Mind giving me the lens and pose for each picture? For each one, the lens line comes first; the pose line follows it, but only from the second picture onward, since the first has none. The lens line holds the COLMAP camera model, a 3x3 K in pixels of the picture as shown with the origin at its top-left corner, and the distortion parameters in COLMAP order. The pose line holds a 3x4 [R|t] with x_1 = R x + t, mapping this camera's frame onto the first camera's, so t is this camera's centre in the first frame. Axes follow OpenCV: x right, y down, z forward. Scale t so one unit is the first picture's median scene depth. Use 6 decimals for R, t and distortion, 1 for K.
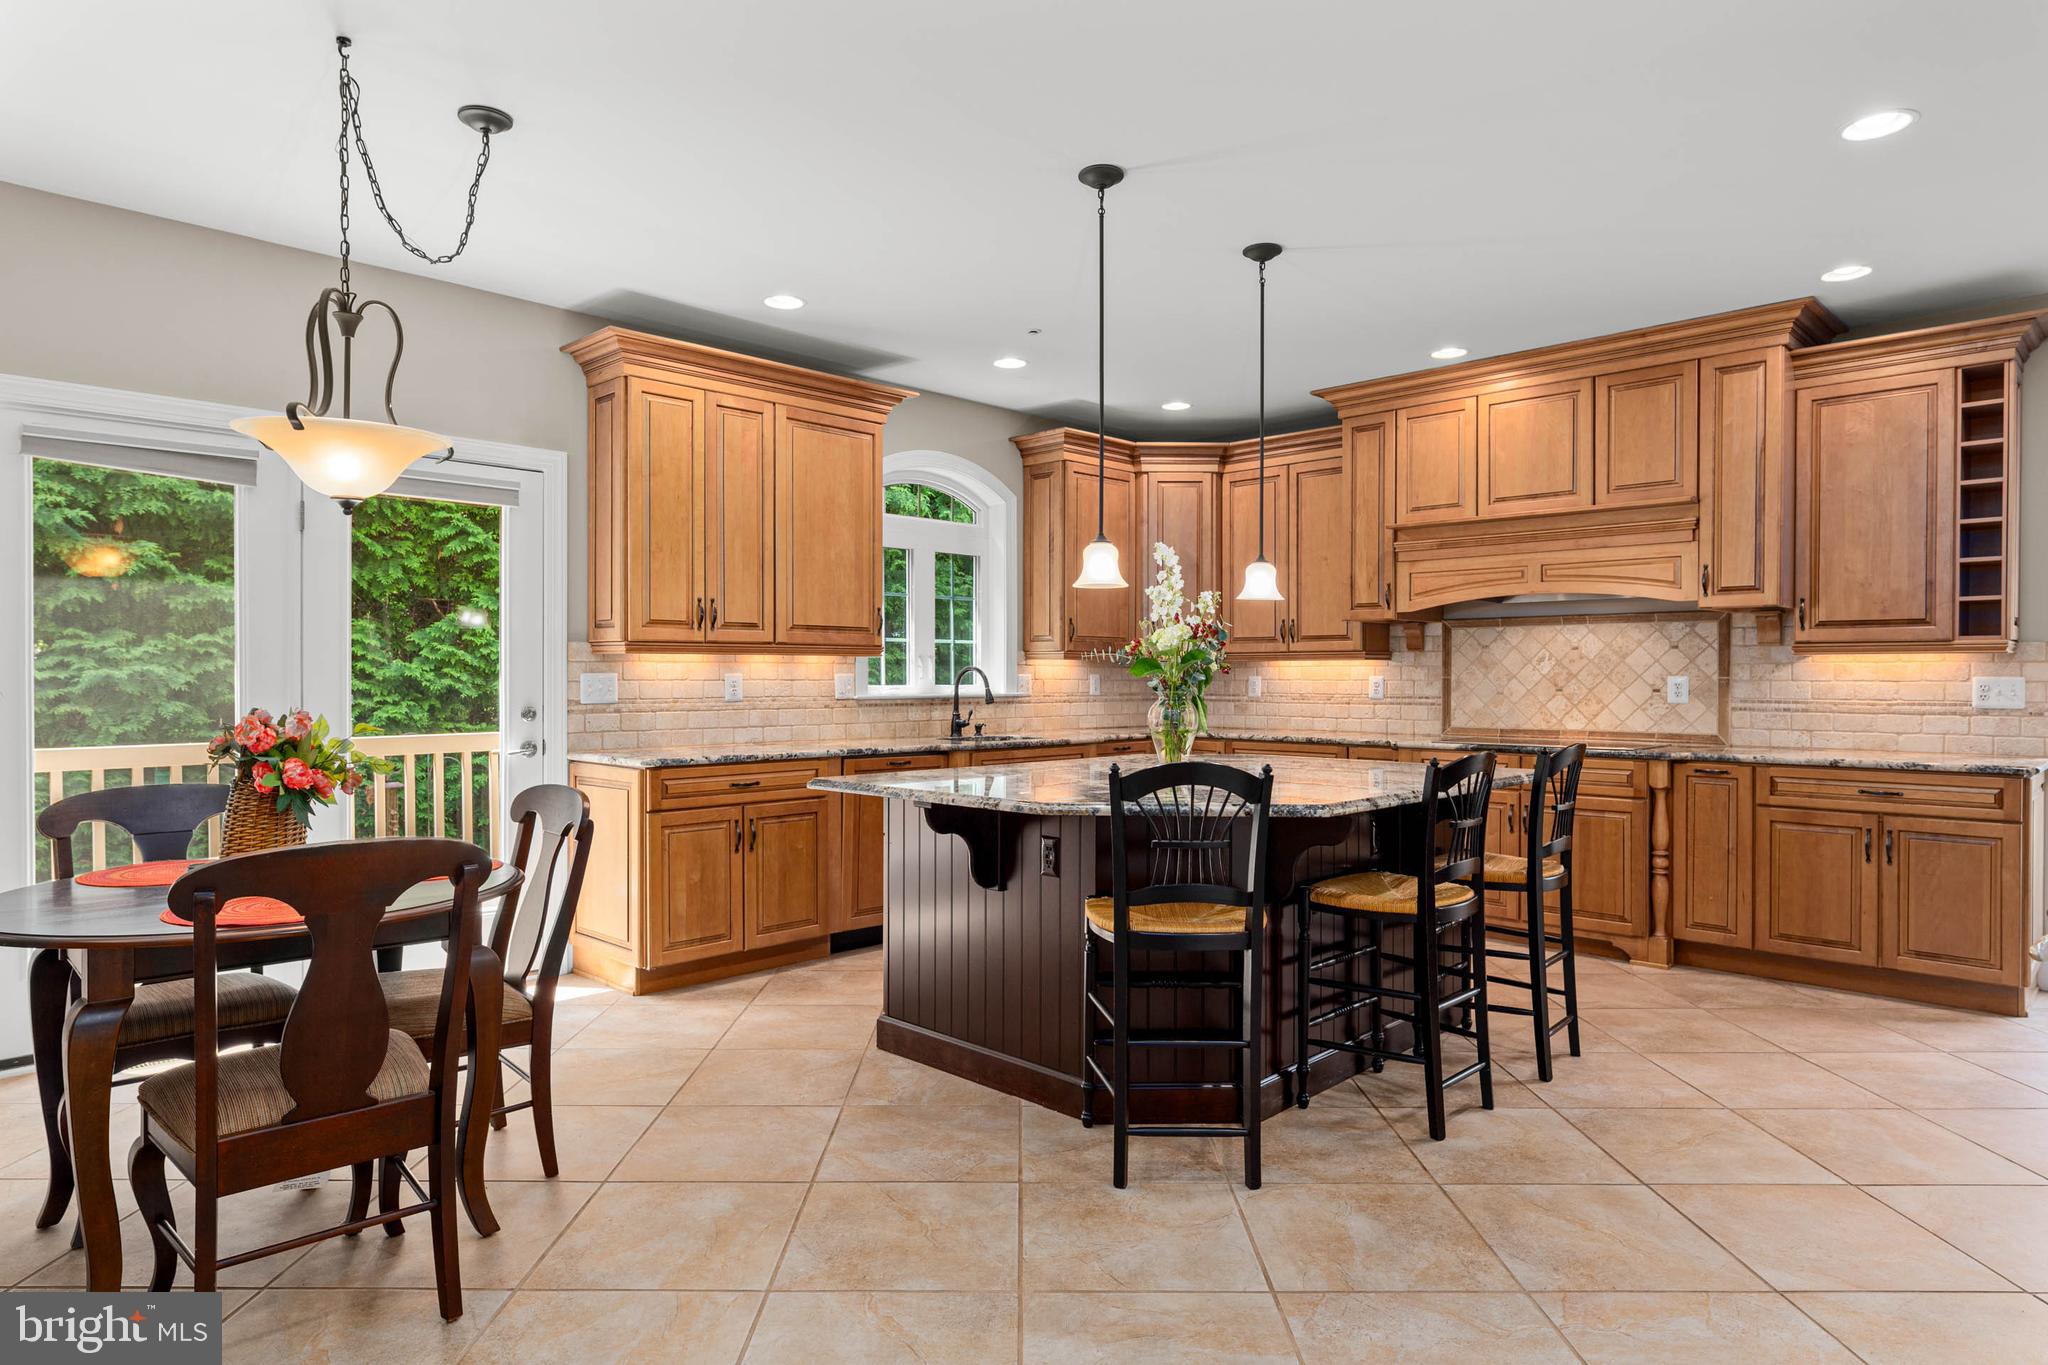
lens RADIAL K [[1183.8, 0, 1016.0], [0, 1183.8, 687.1], [0, 0, 1]] dist [0.000457, -0.000014]
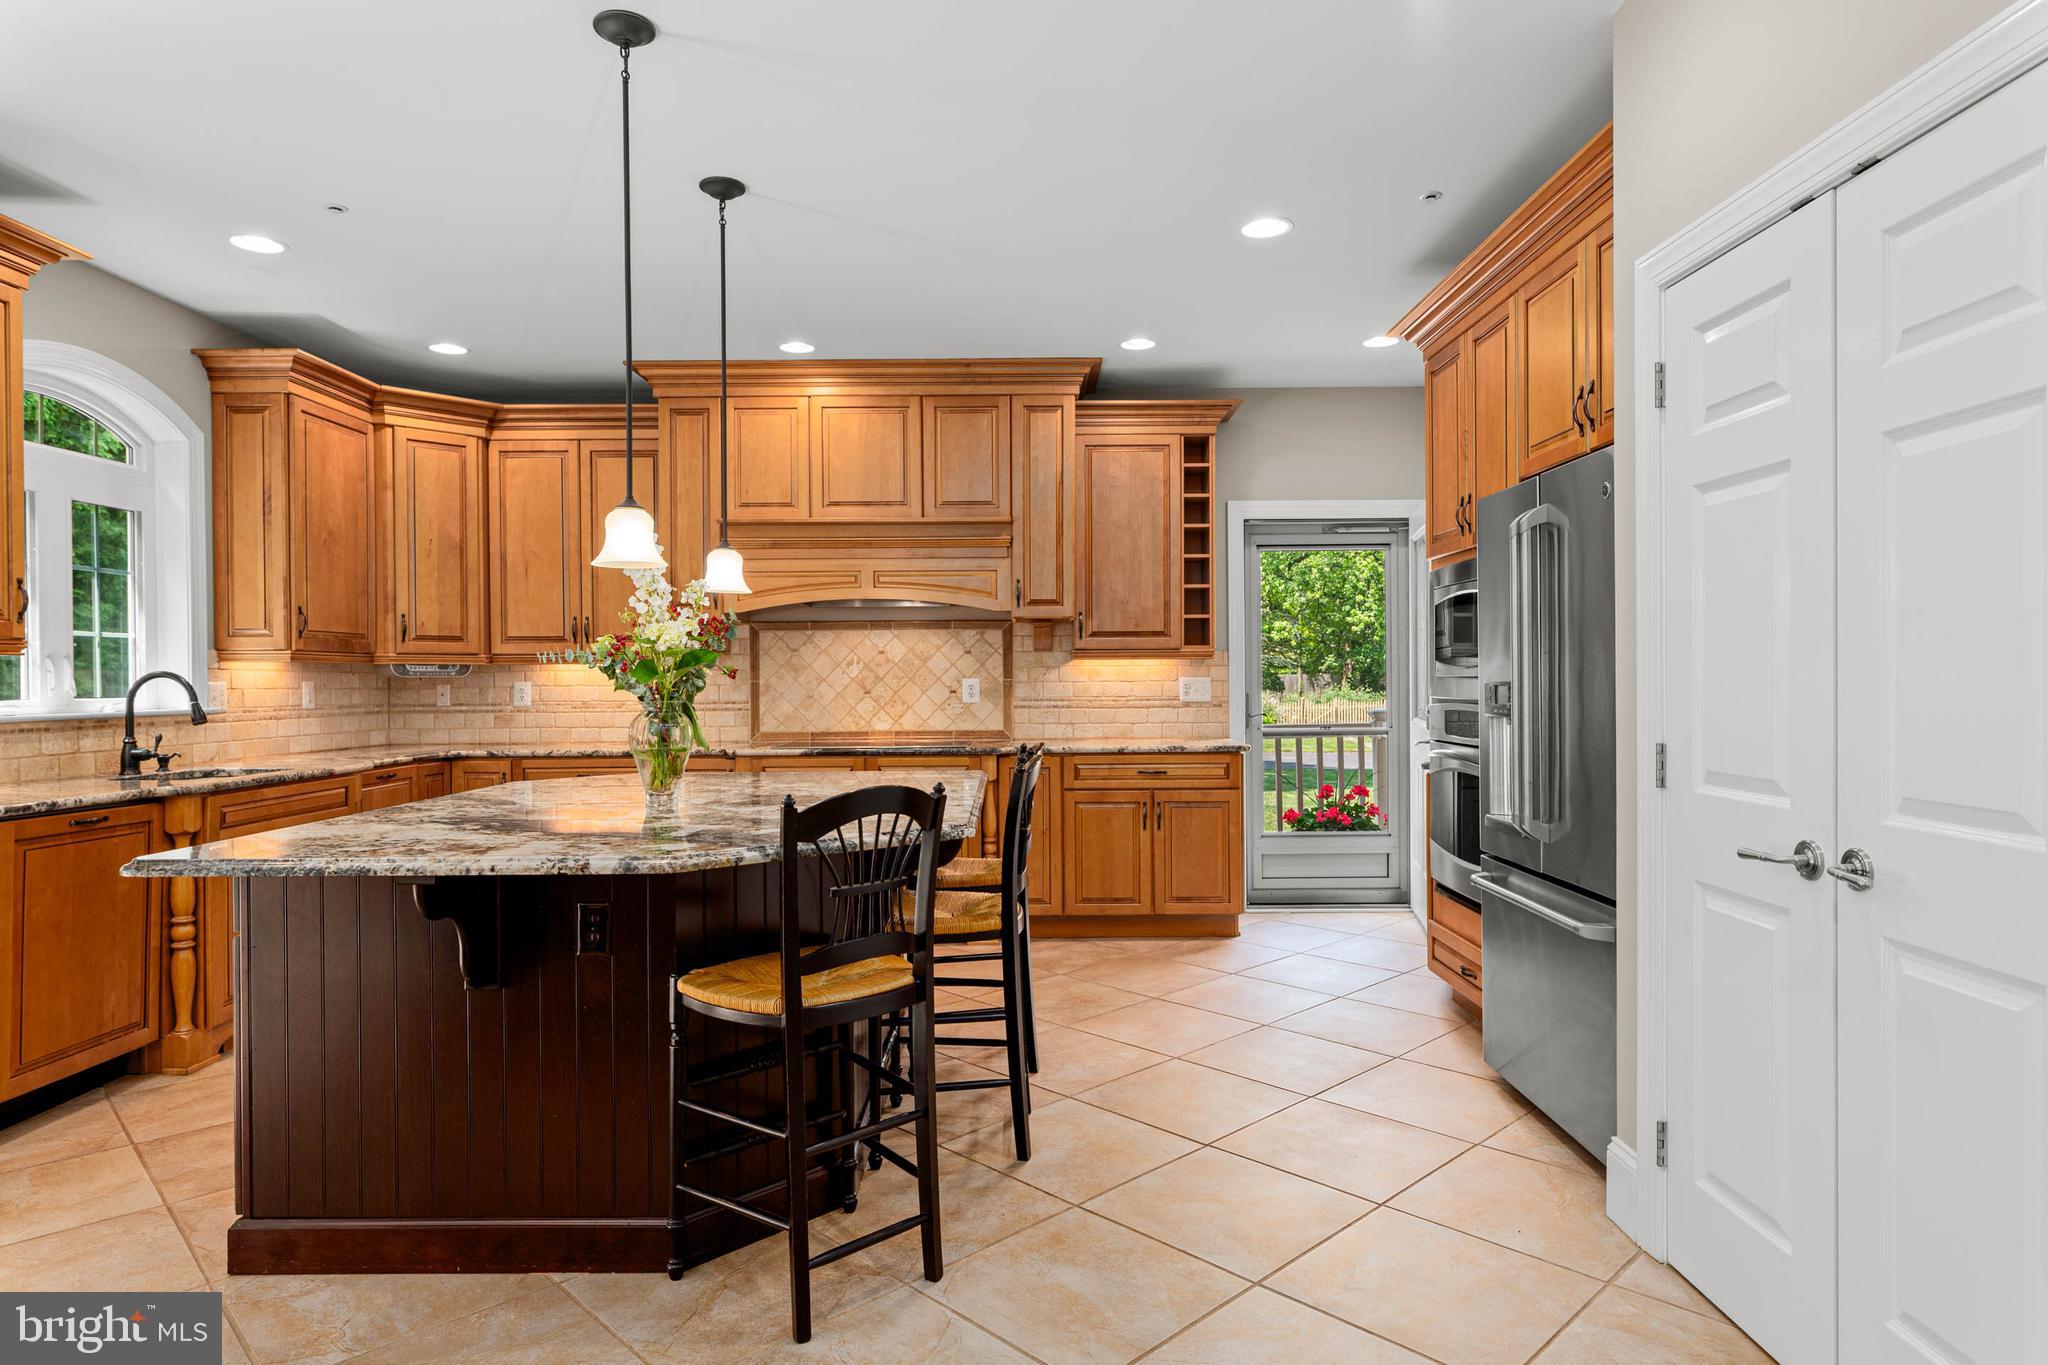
lens RADIAL K [[1183.8, 0, 1030.2], [0, 1183.8, 681.2], [0, 0, 1]] dist [0.000457, -0.000014]
pose [[0.711419, -0.008138, 0.702721, -0.185188], [0.014349, 0.999893, -0.002947, -0.002806], [-0.702622, 0.012179, 0.711459, 0.179991]]
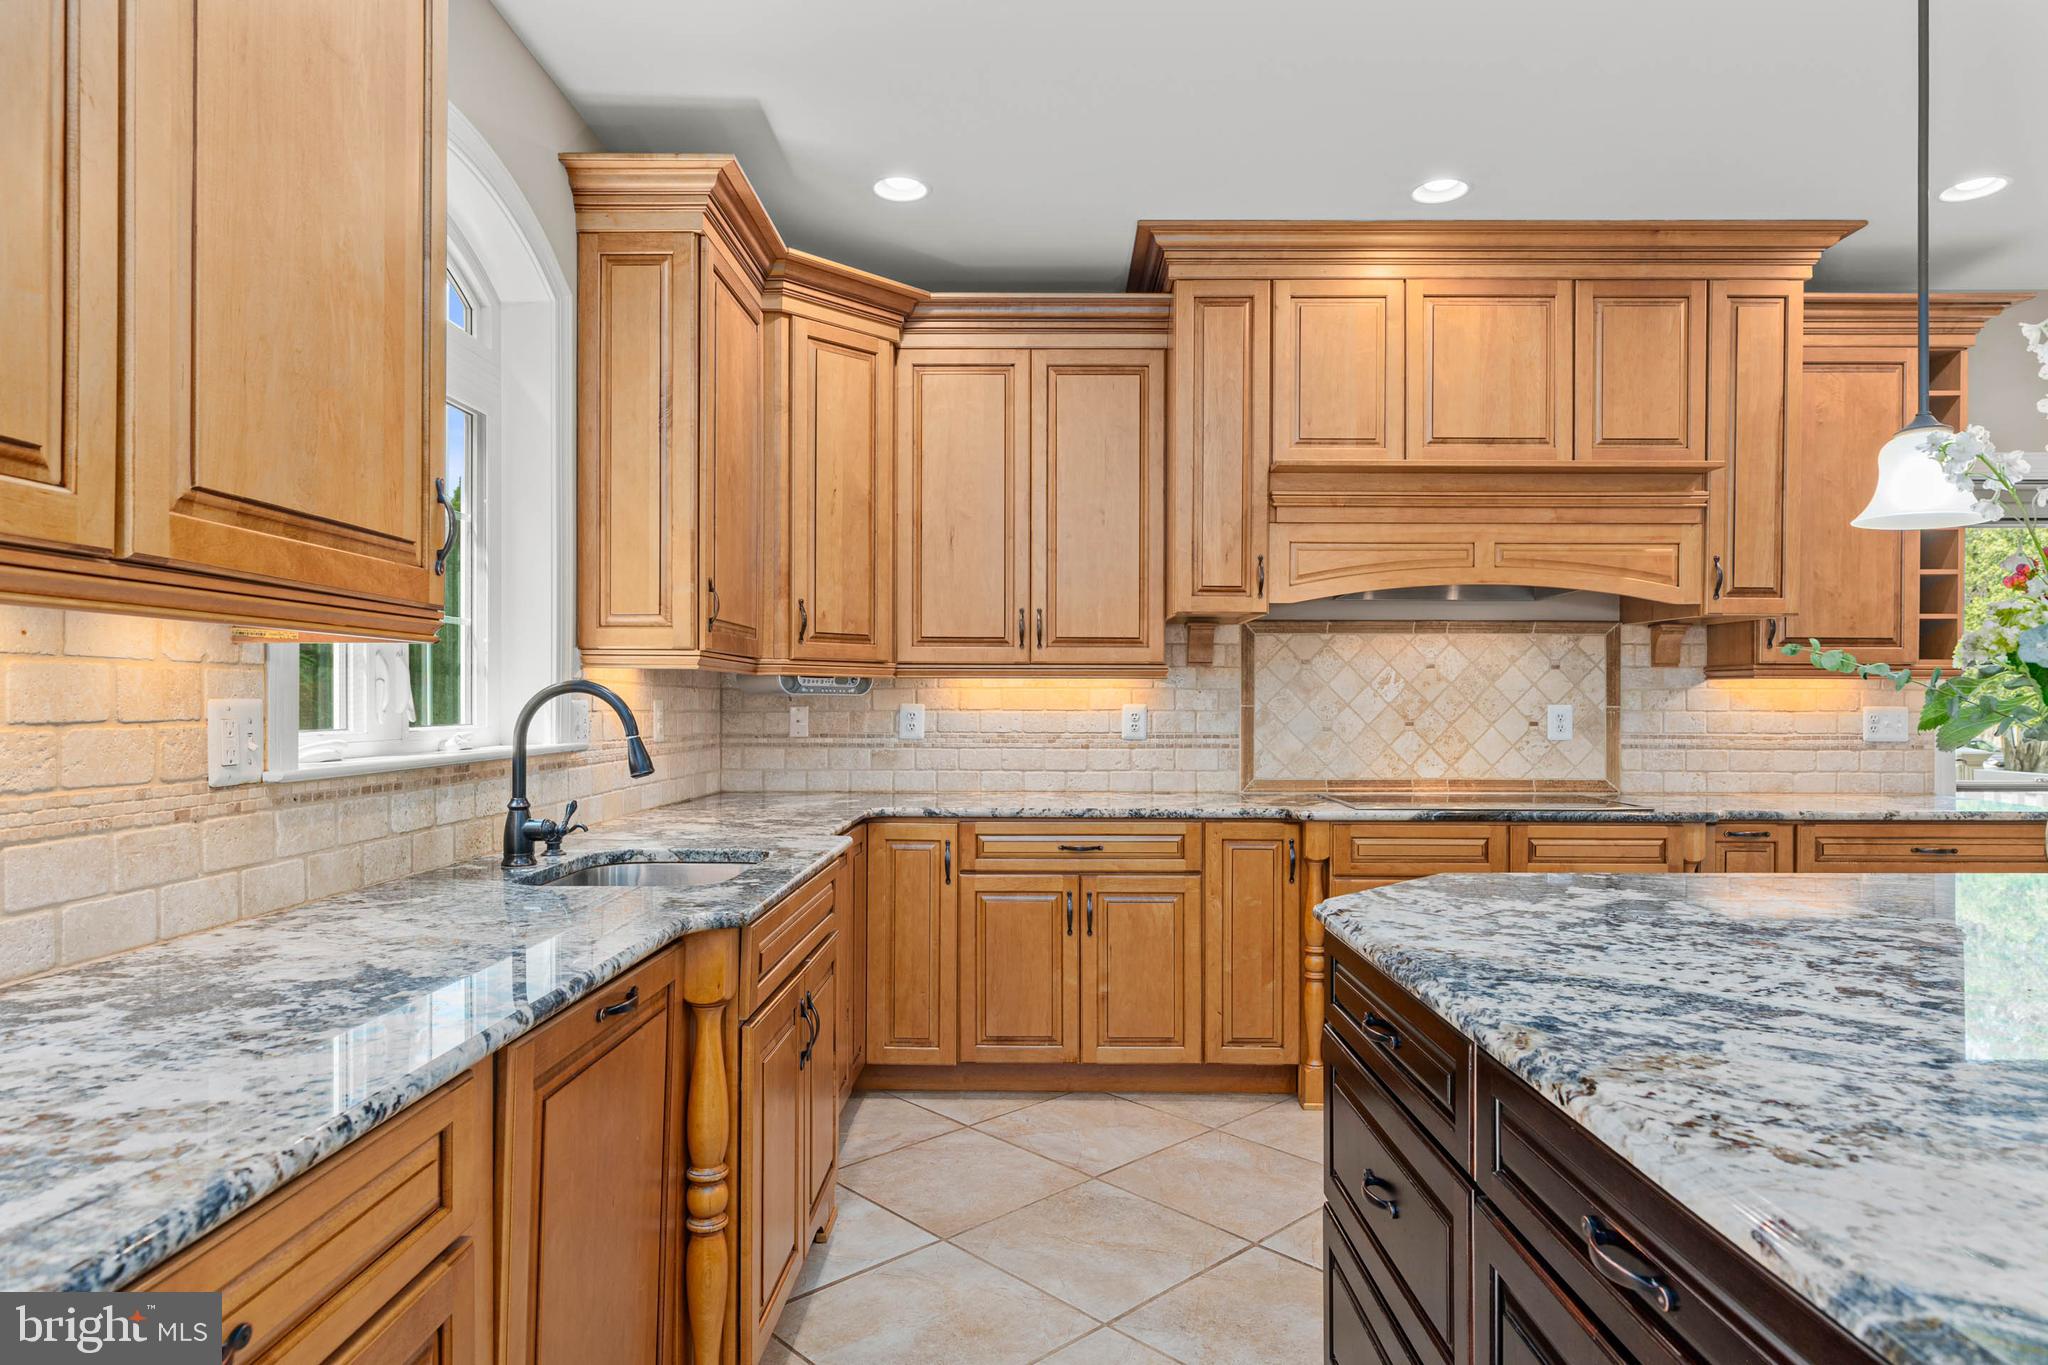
lens RADIAL K [[1183.8, 0, 1036.7], [0, 1183.8, 698.9], [0, 0, 1]] dist [0.000457, -0.000014]
pose [[0.715297, 0.002312, 0.698817, -0.227653], [0.004377, 0.999960, -0.007788, -0.008999], [-0.698807, 0.008629, 0.715258, 0.711419]]
